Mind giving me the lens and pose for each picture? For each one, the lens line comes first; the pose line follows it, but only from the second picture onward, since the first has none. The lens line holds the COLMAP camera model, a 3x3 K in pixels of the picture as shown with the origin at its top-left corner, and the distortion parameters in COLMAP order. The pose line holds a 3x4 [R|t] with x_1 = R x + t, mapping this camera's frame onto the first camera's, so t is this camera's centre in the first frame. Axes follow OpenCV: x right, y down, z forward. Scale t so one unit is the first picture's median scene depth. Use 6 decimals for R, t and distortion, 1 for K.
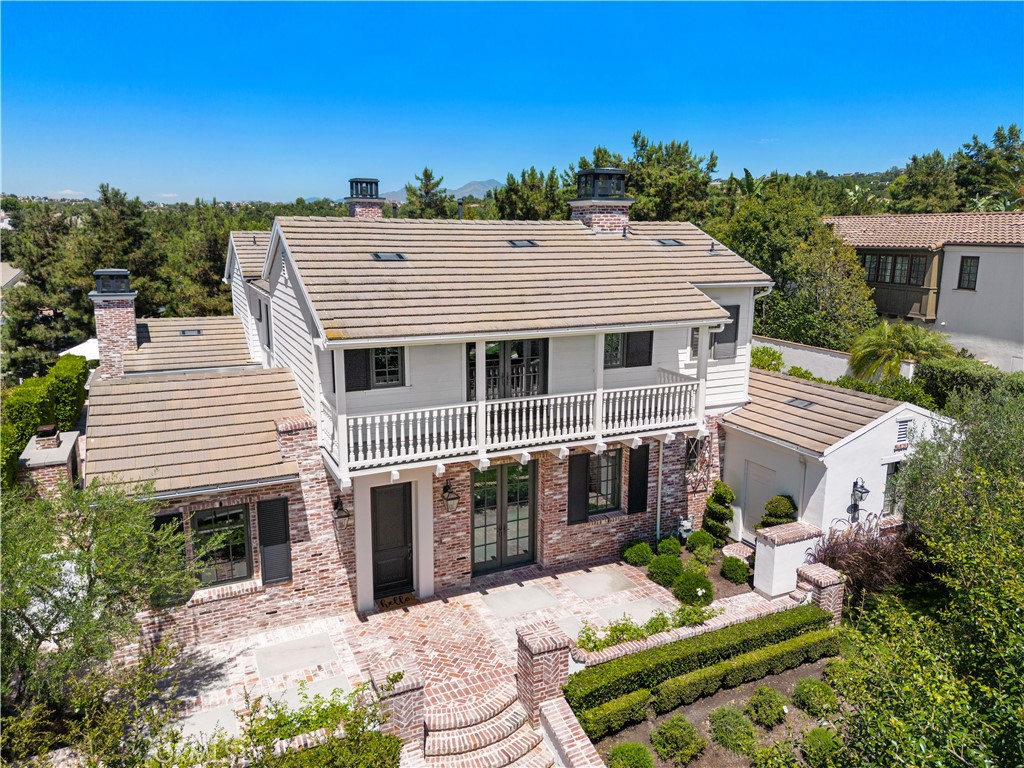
lens RADIAL K [[722.3, 0, 512.0], [0, 722.3, 384.0], [0, 0, 1]] dist [0.049880, -0.028076]
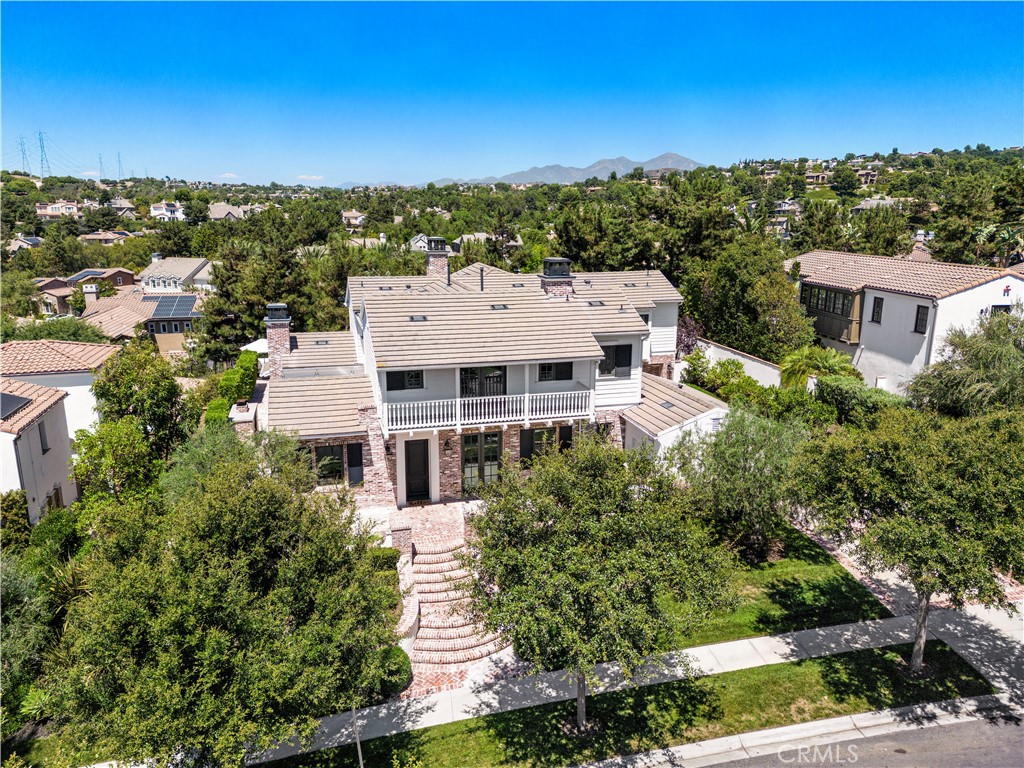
lens RADIAL K [[721.0, 0, 510.8], [0, 721.0, 379.9], [0, 0, 1]] dist [0.085152, -0.088912]
pose [[0.985020, 0.036498, -0.168532, 0.359157], [-0.032704, 0.999147, 0.025233, -0.067327], [0.169309, -0.019343, 0.985373, -0.749065]]
